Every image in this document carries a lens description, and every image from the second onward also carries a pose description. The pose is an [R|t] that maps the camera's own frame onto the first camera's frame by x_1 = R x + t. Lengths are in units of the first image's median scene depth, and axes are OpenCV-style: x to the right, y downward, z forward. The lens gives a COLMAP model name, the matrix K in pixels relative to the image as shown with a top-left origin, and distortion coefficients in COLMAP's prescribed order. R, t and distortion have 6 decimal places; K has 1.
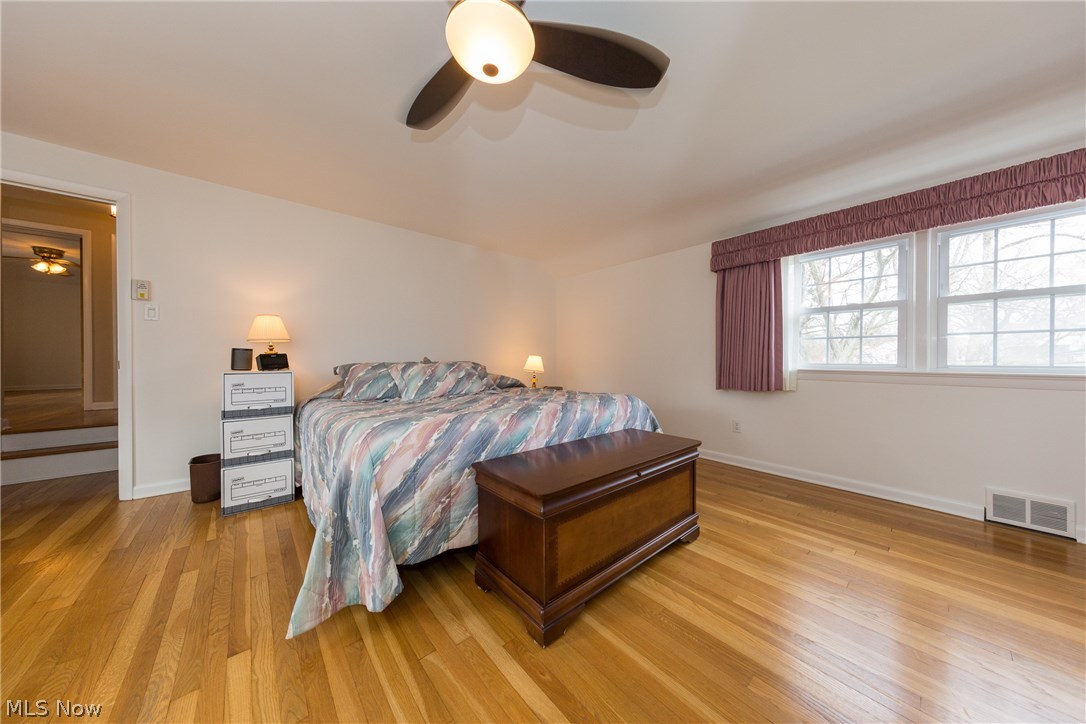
lens RADIAL K [[347.5, 0, 542.7], [0, 347.5, 356.3], [0, 0, 1]] dist [0.006334, -0.000330]
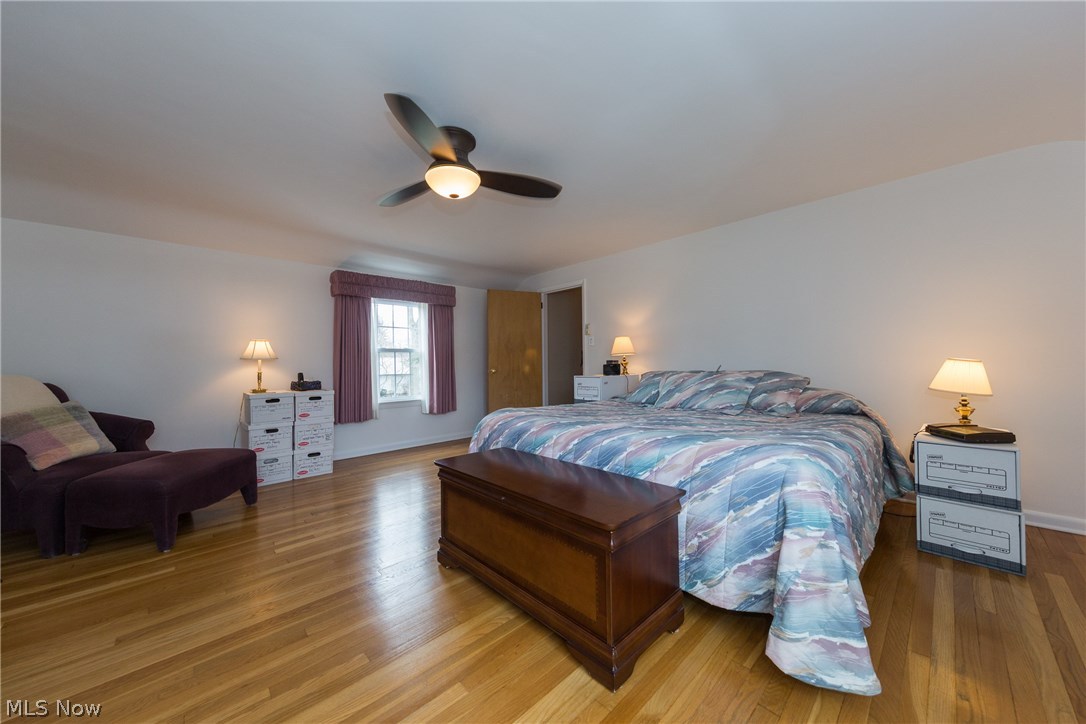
lens RADIAL K [[395.5, 0, 542.1], [0, 395.5, 364.1], [0, 0, 1]] dist [-0.007803, 0.000132]
pose [[0.060467, -0.003070, -0.998165, 0.963296], [-0.001273, 0.999994, -0.003153, -0.008119], [0.998169, 0.001462, 0.060463, 0.751072]]
